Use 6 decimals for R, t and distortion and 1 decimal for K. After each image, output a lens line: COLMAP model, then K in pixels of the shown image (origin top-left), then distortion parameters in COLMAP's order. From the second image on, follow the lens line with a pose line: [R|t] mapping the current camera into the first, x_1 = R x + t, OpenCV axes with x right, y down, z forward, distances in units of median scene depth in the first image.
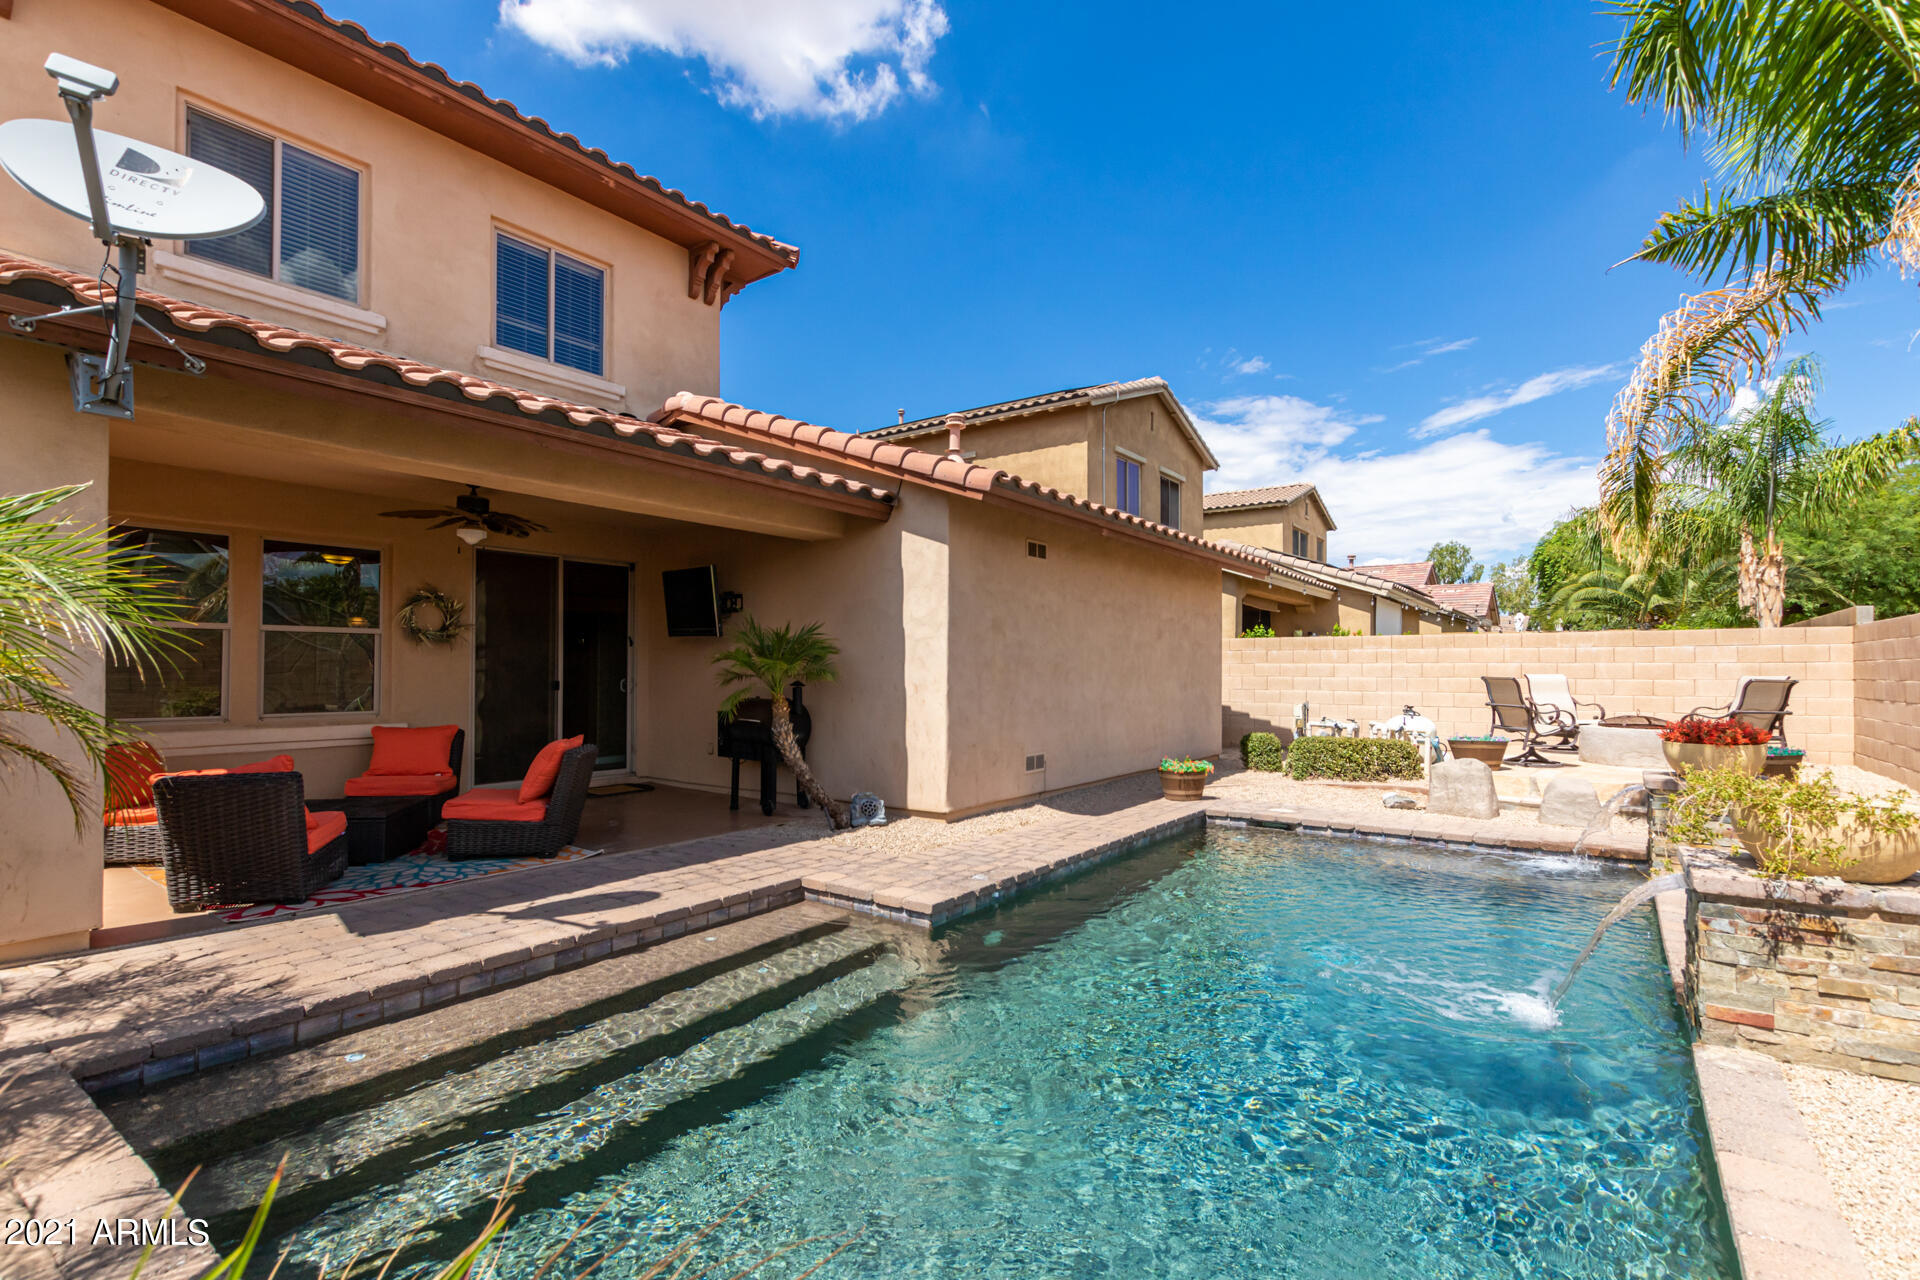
lens RADIAL K [[888.8, 0, 960.8], [0, 888.8, 643.0], [0, 0, 1]] dist [0.009698, -0.000949]
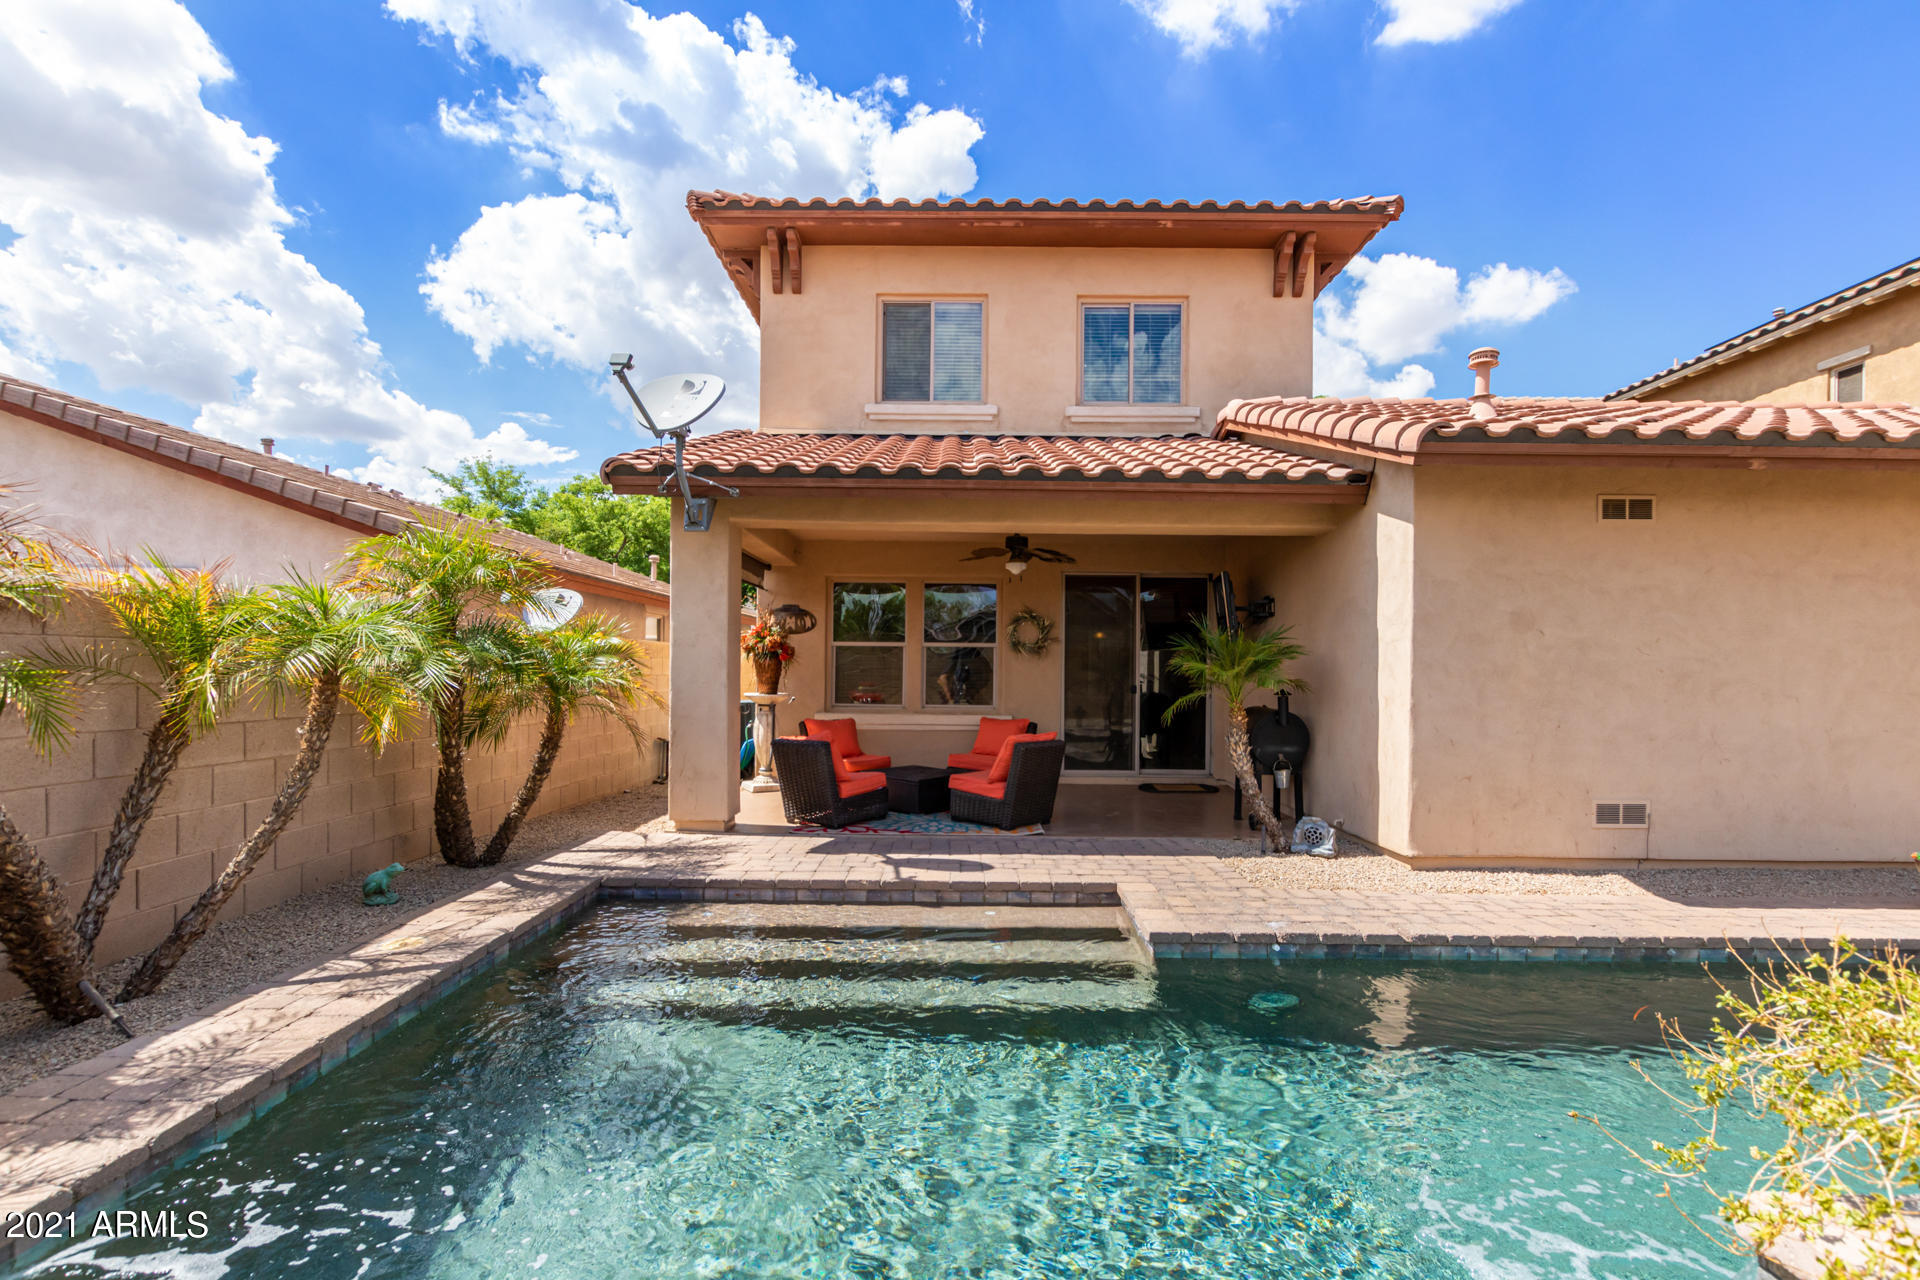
lens RADIAL K [[888.8, 0, 960.8], [0, 888.8, 651.5], [0, 0, 1]] dist [0.009698, -0.000949]
pose [[0.587498, -0.014190, -0.809101, 0.395124], [0.017016, 0.999842, -0.005180, 0.002283], [0.809047, -0.010725, 0.587646, 0.194615]]
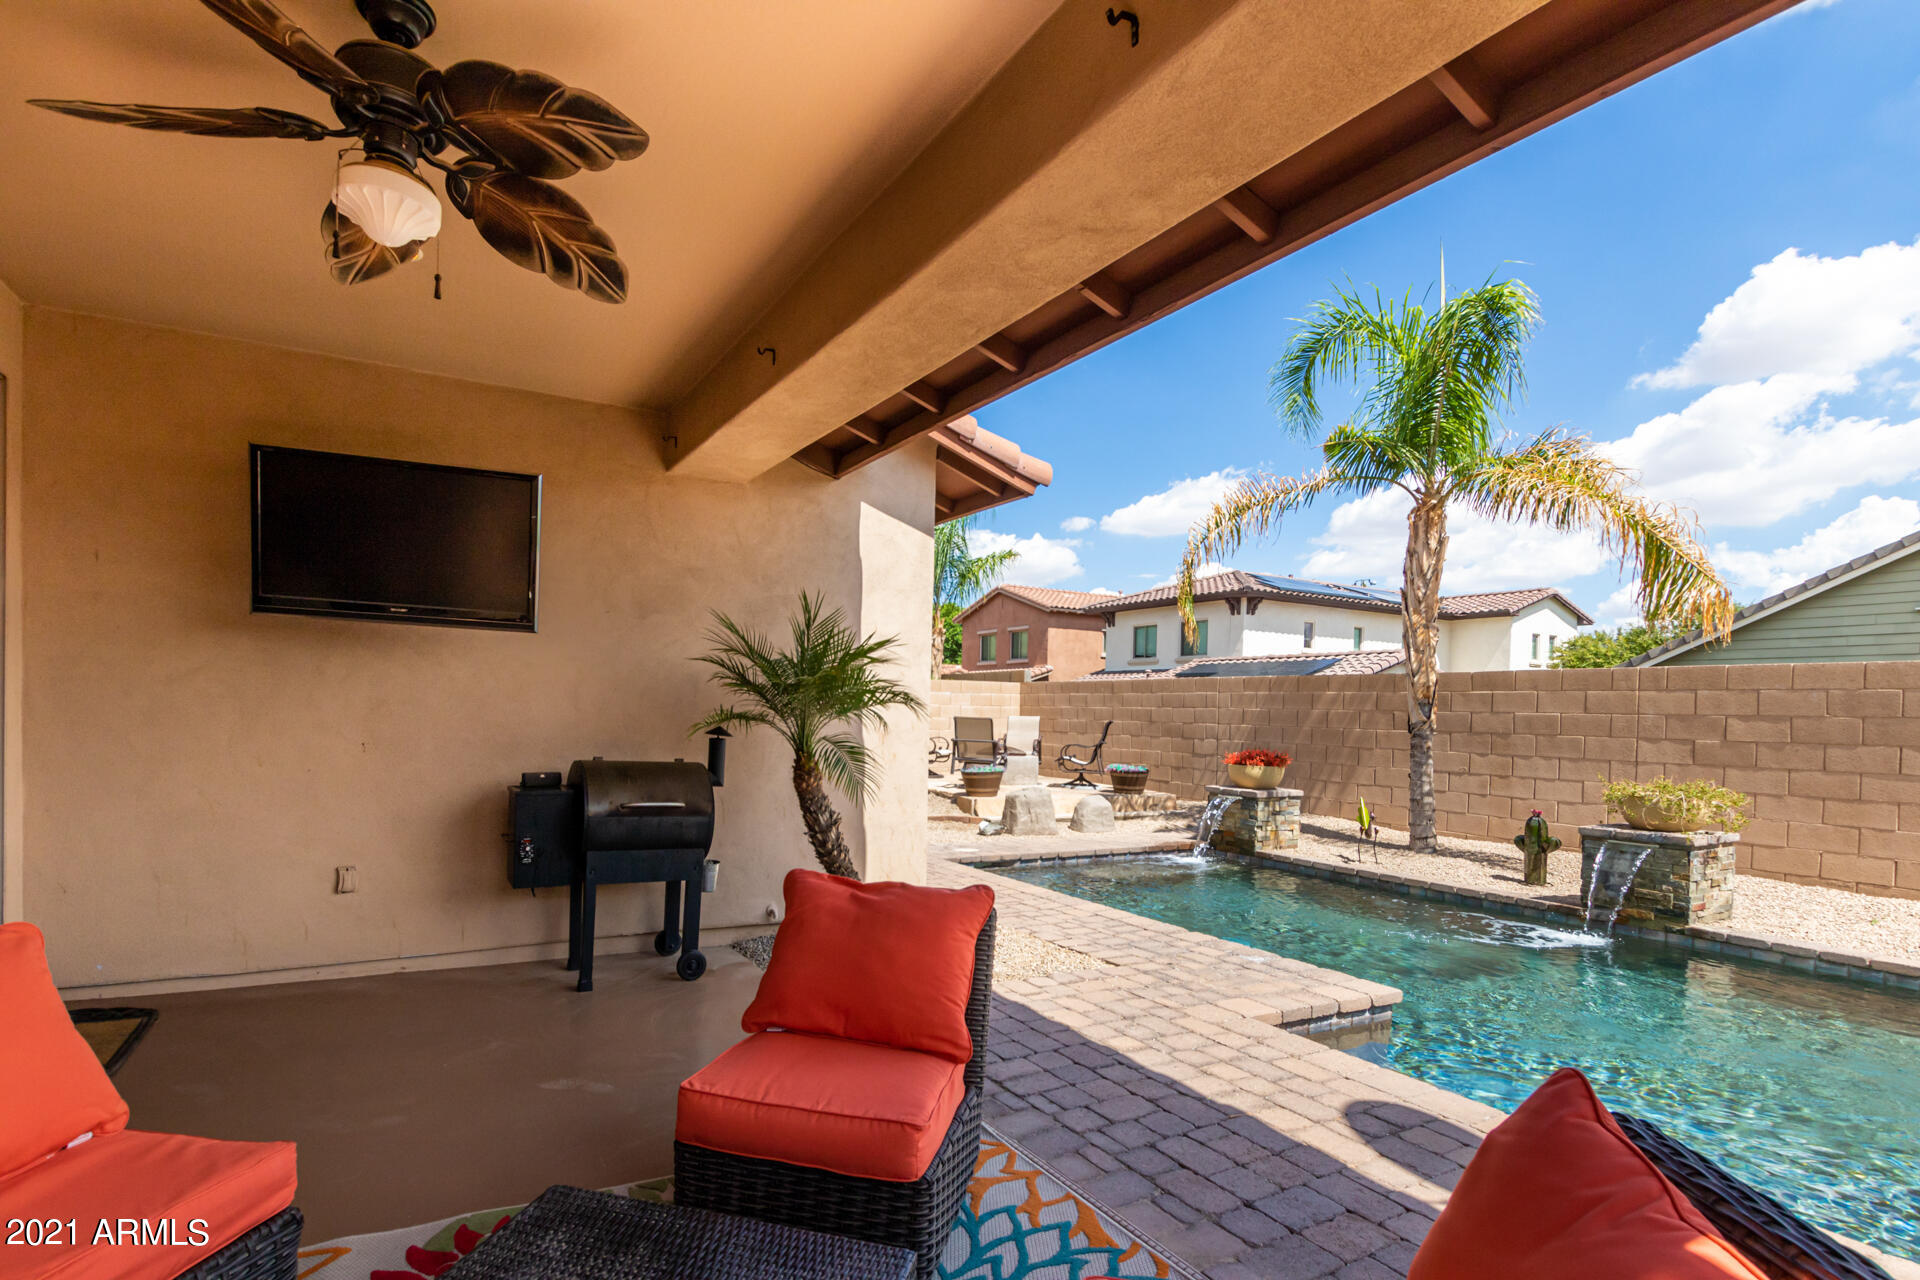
lens RADIAL K [[928.5, 0, 892.3], [0, 928.5, 714.9], [0, 0, 1]] dist [0.005566, -0.000276]
pose [[0.442933, 0.003727, 0.896547, -0.702852], [-0.049970, 0.998540, 0.020536, 0.018812], [-0.895161, -0.053897, 0.442473, 0.690588]]
